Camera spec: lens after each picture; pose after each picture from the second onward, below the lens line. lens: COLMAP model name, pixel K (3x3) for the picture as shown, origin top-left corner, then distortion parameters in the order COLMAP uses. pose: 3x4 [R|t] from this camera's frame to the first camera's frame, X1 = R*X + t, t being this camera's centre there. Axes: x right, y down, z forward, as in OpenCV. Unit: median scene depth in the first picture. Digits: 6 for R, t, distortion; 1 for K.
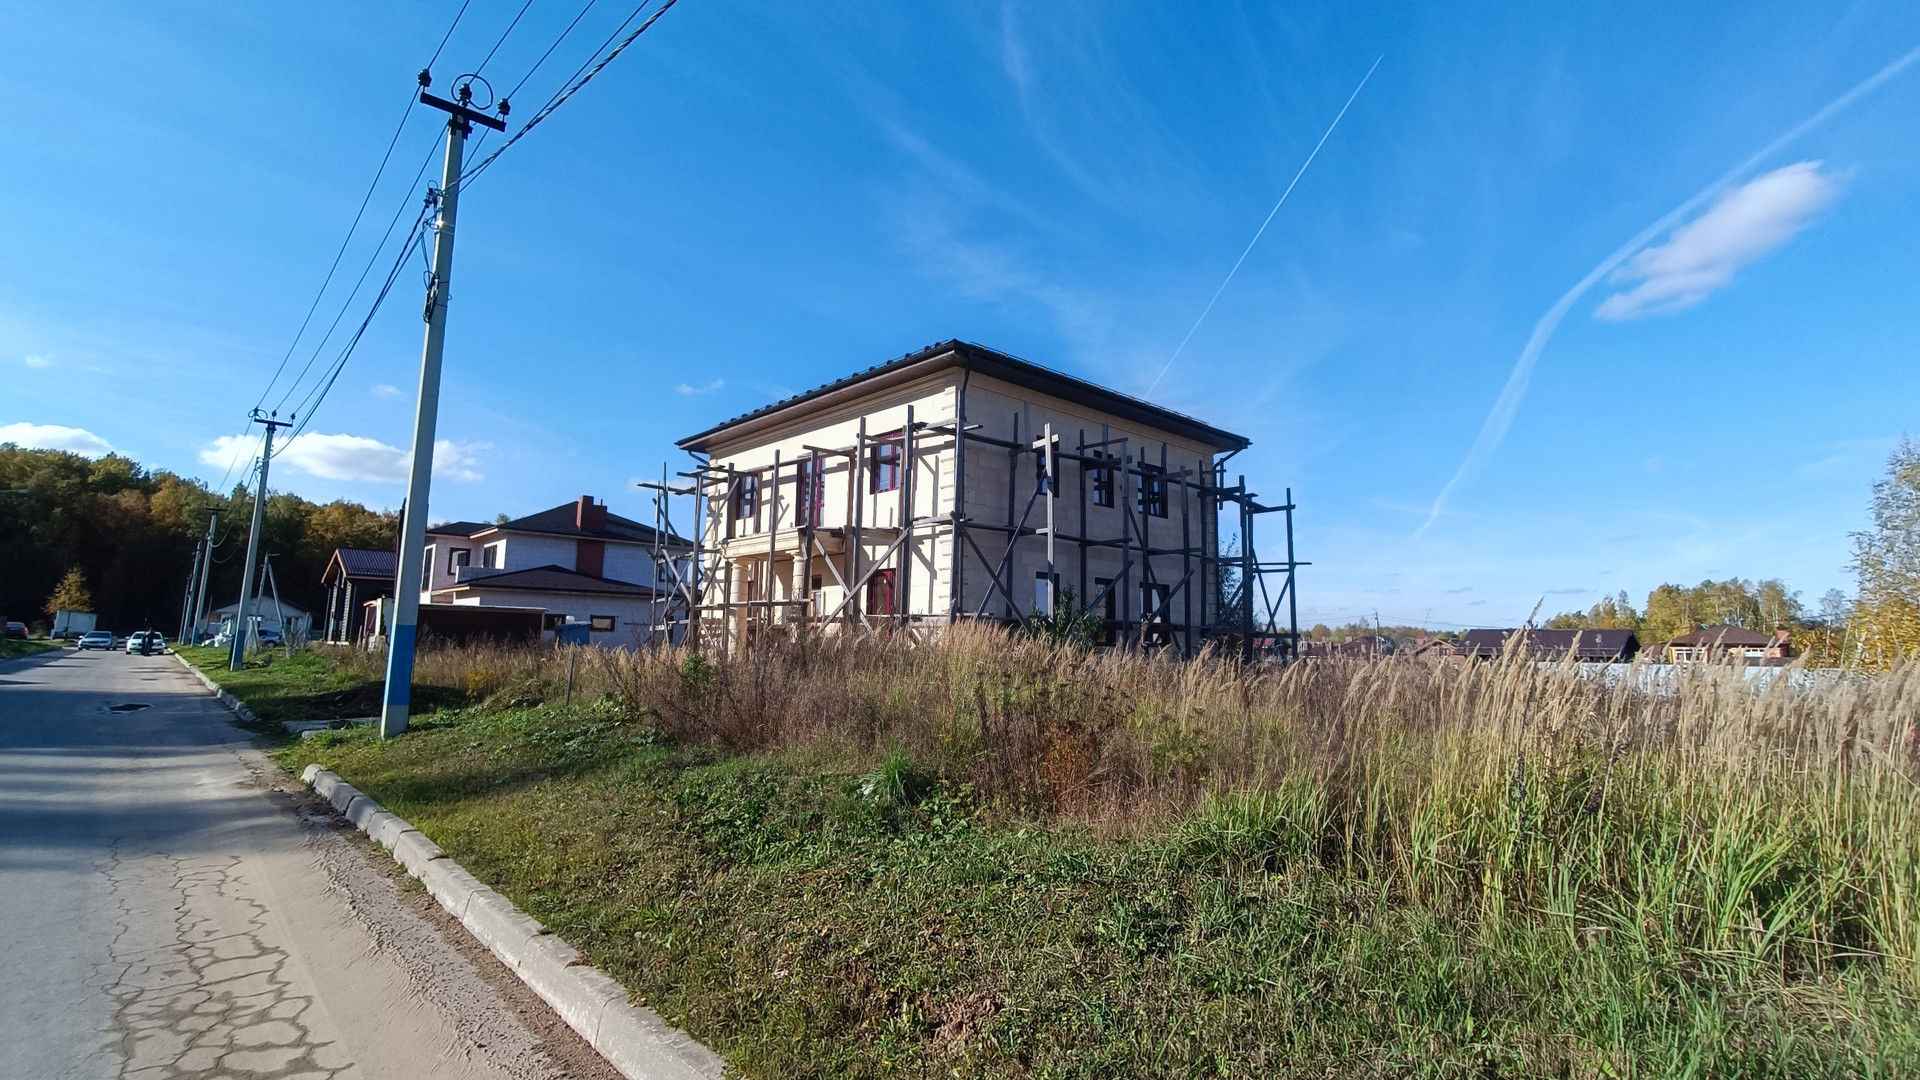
lens RADIAL K [[872.5, 0, 956.8], [0, 872.5, 528.2], [0, 0, 1]] dist [-0.014777, 0.008873]
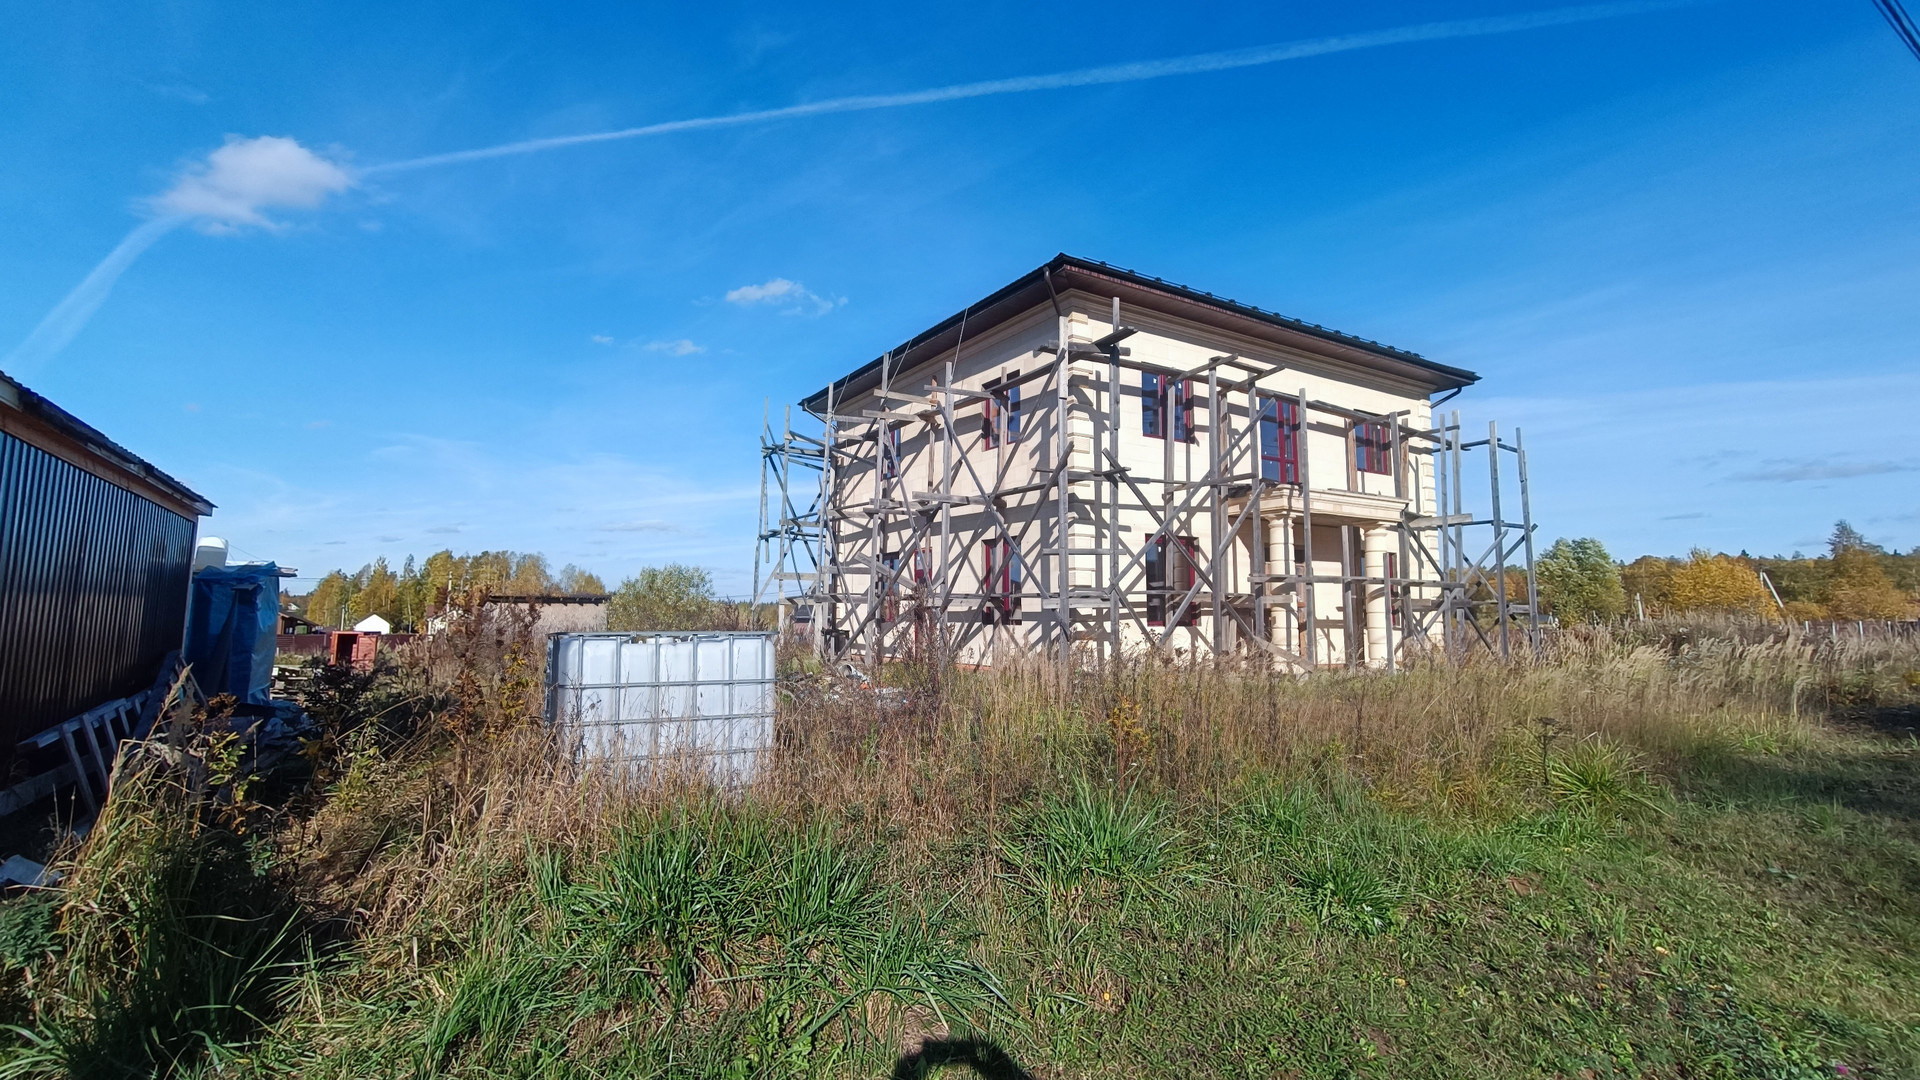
lens RADIAL K [[872.5, 0, 956.8], [0, 872.5, 528.2], [0, 0, 1]] dist [-0.014777, 0.008873]
pose [[0.194202, 0.081060, 0.977607, -1.099763], [-0.146008, 0.987868, -0.052906, 0.136615], [-0.970035, -0.132464, 0.203682, 1.210608]]
